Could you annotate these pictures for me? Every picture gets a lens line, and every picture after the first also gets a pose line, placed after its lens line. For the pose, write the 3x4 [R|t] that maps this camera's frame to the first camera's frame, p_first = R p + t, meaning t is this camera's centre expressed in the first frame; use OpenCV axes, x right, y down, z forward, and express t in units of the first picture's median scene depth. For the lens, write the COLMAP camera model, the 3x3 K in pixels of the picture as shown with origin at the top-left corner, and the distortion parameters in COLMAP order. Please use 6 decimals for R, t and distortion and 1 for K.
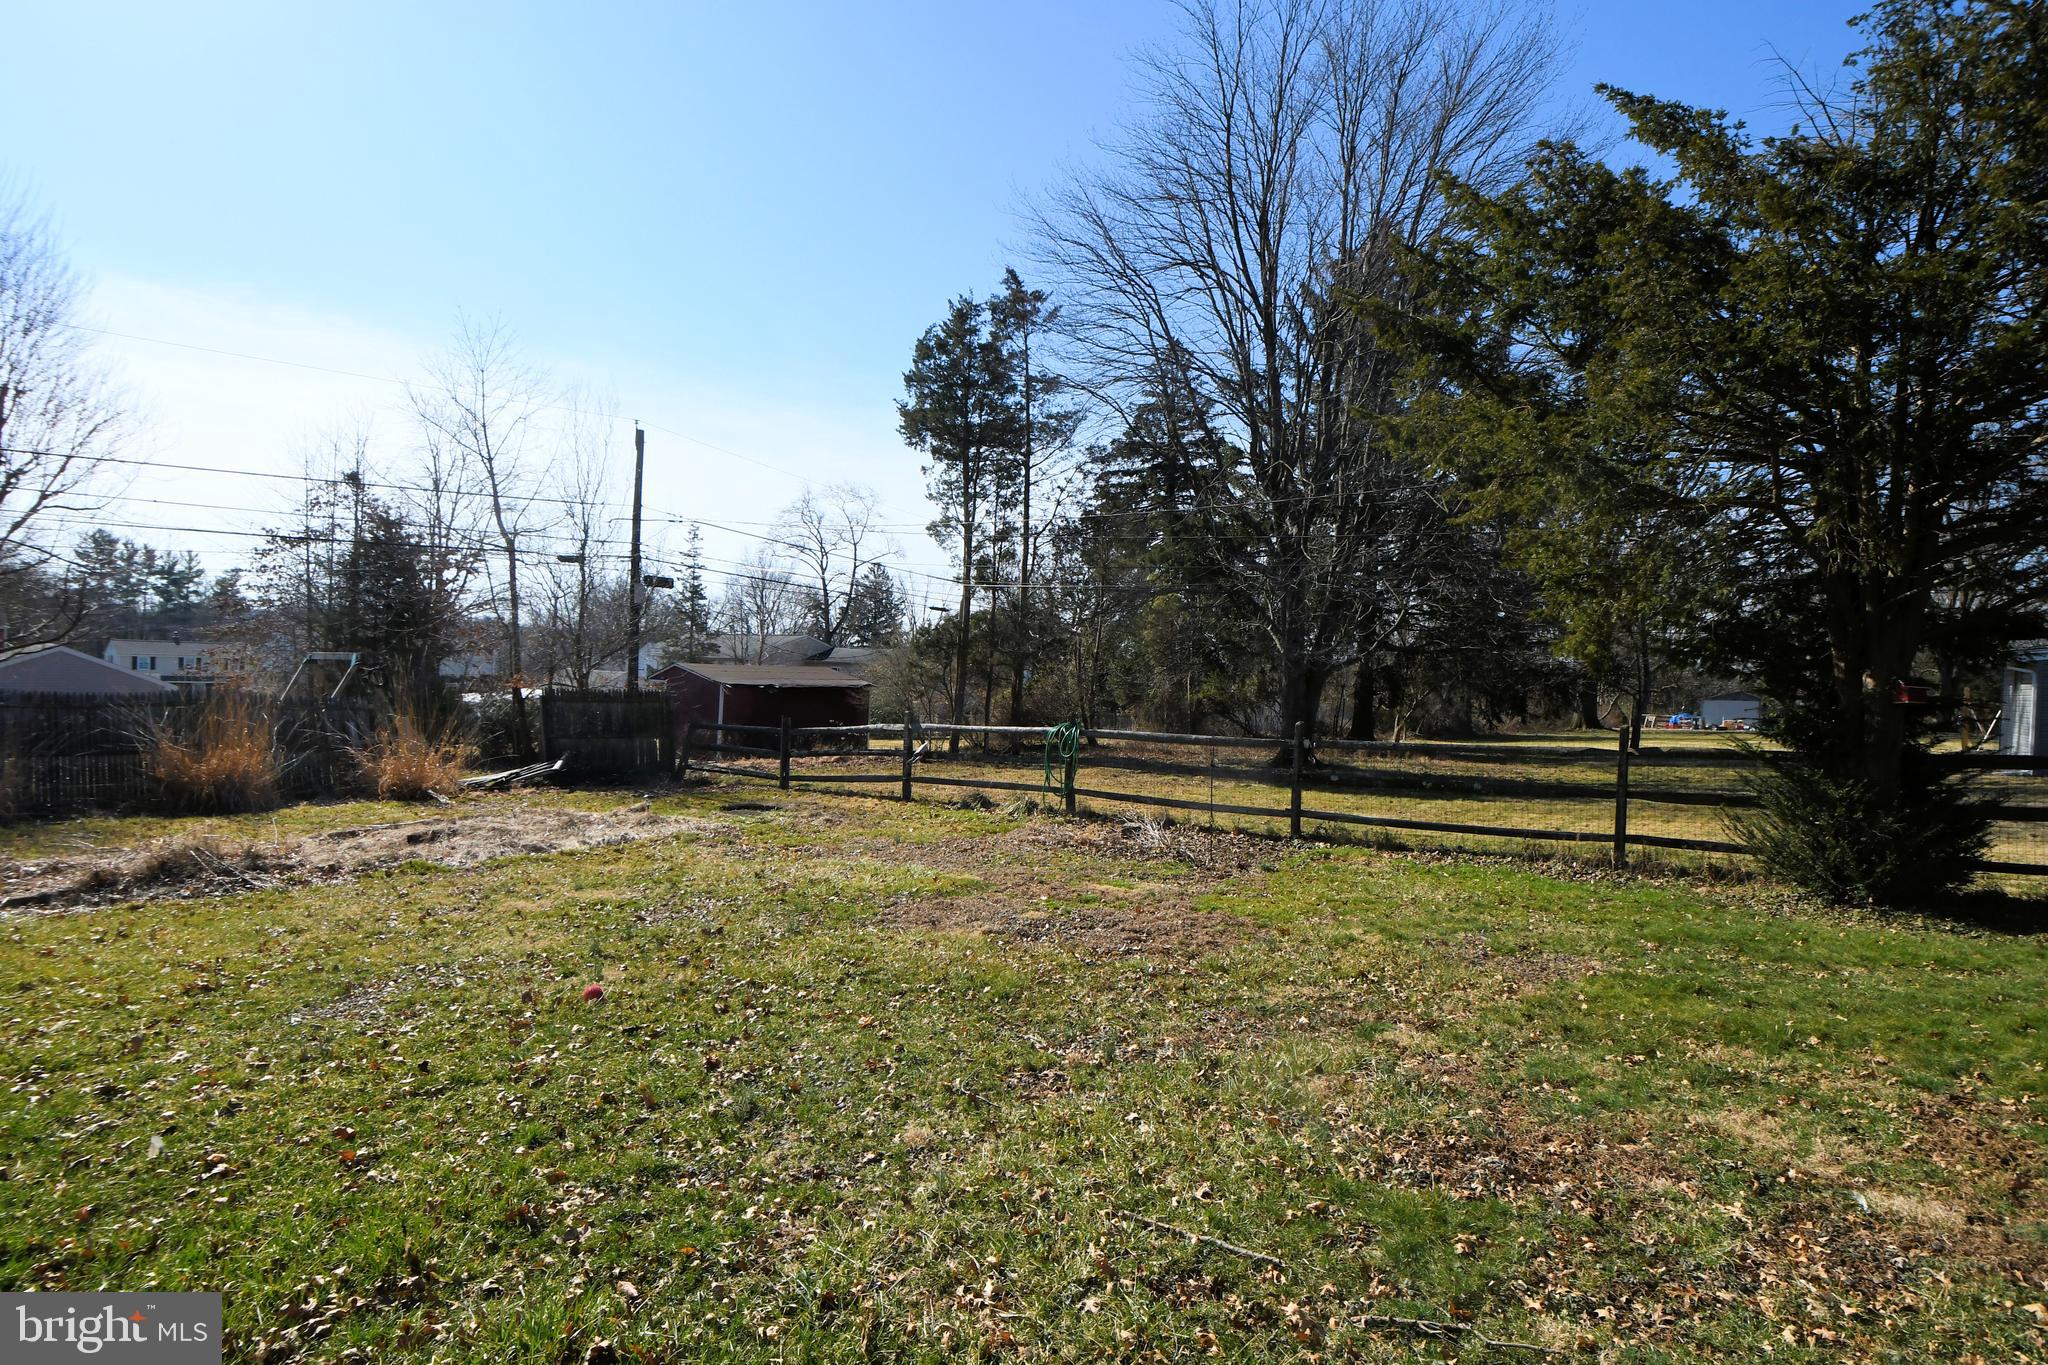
lens RADIAL K [[980.7, 0, 1024.0], [0, 980.7, 682.5], [0, 0, 1]] dist [0.004053, -0.022254]
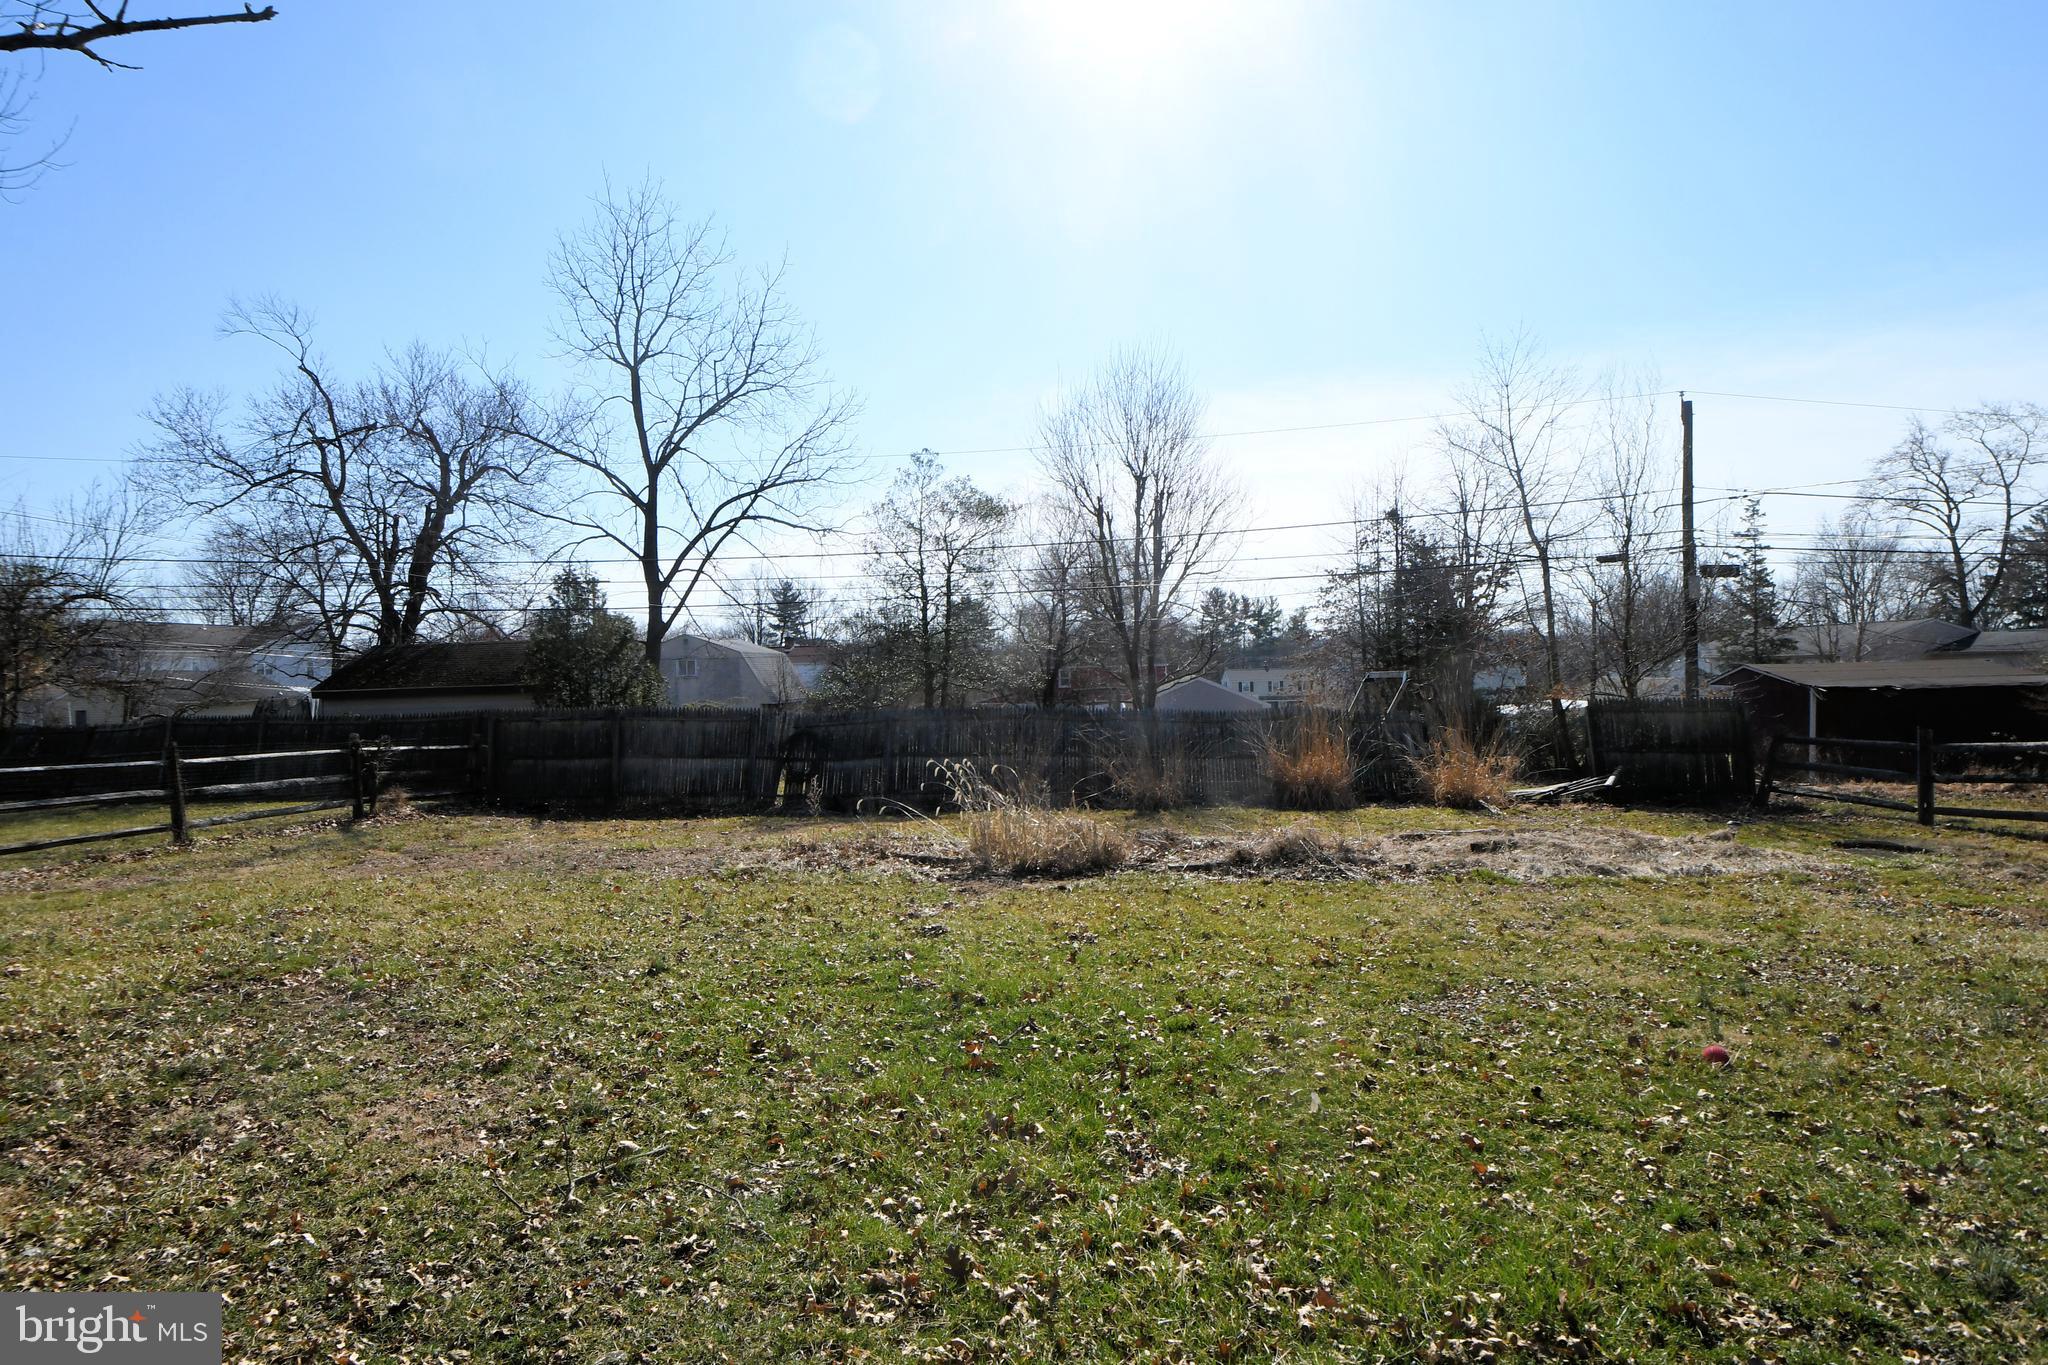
lens RADIAL K [[980.7, 0, 1024.0], [0, 980.7, 682.5], [0, 0, 1]] dist [0.004053, -0.022254]
pose [[0.577396, -0.038114, -0.815574, -0.039079], [0.029146, 0.999235, -0.026062, -0.000968], [0.815944, -0.008722, 0.578066, 0.010629]]
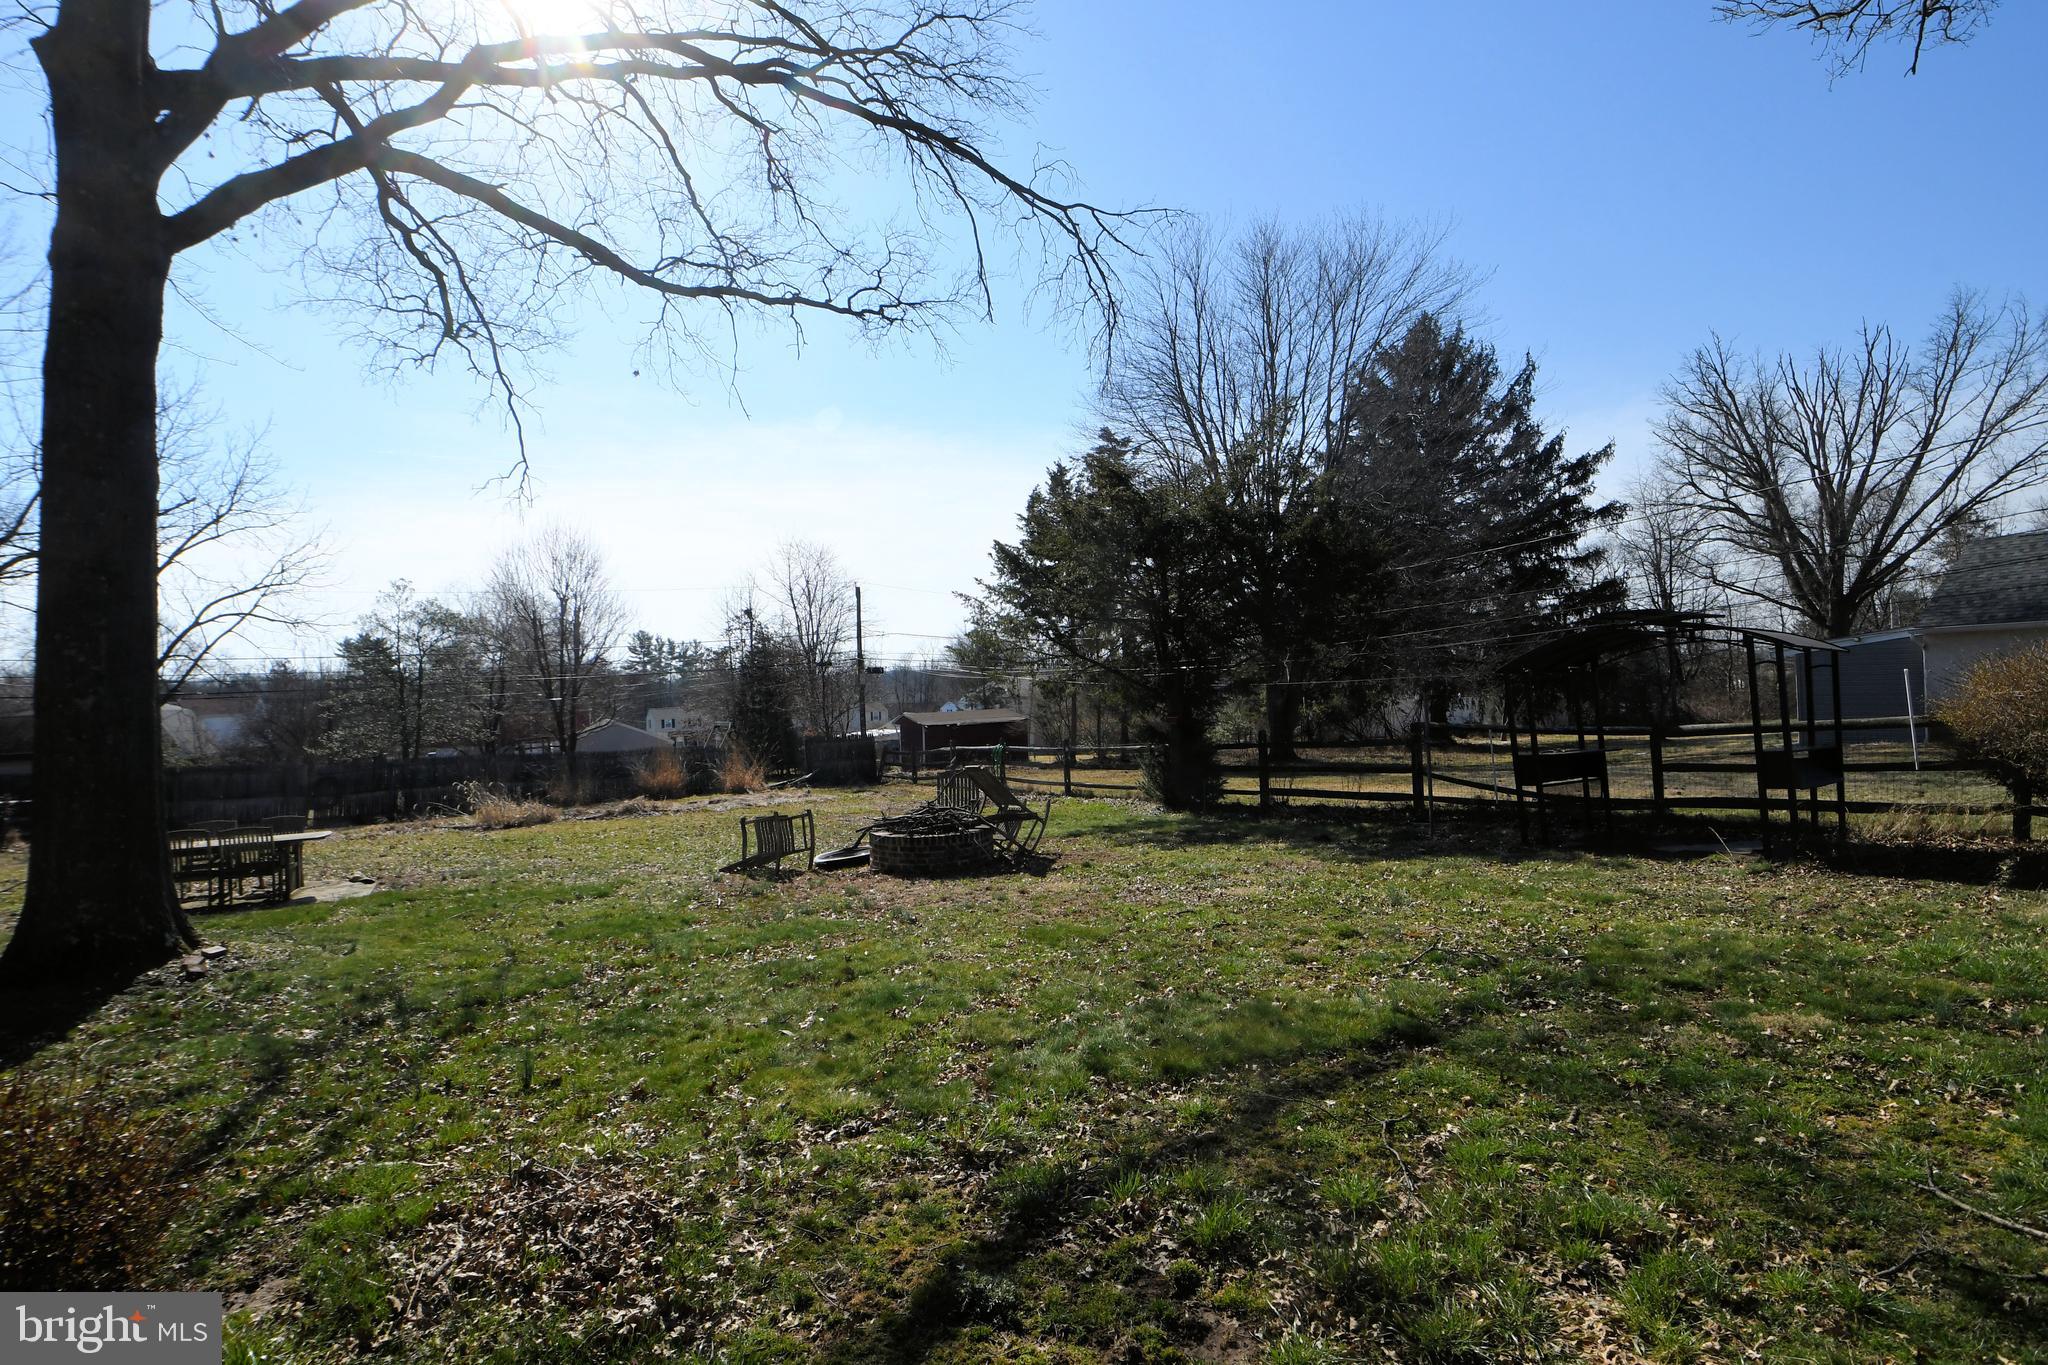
lens RADIAL K [[950.2, 0, 1024.0], [0, 950.2, 682.5], [0, 0, 1]] dist [-0.035132, -0.000472]
pose [[0.923650, -0.073380, -0.376146, 0.745027], [0.066026, 0.997291, -0.032425, -0.013738], [0.377507, 0.005114, 0.925993, -0.680286]]
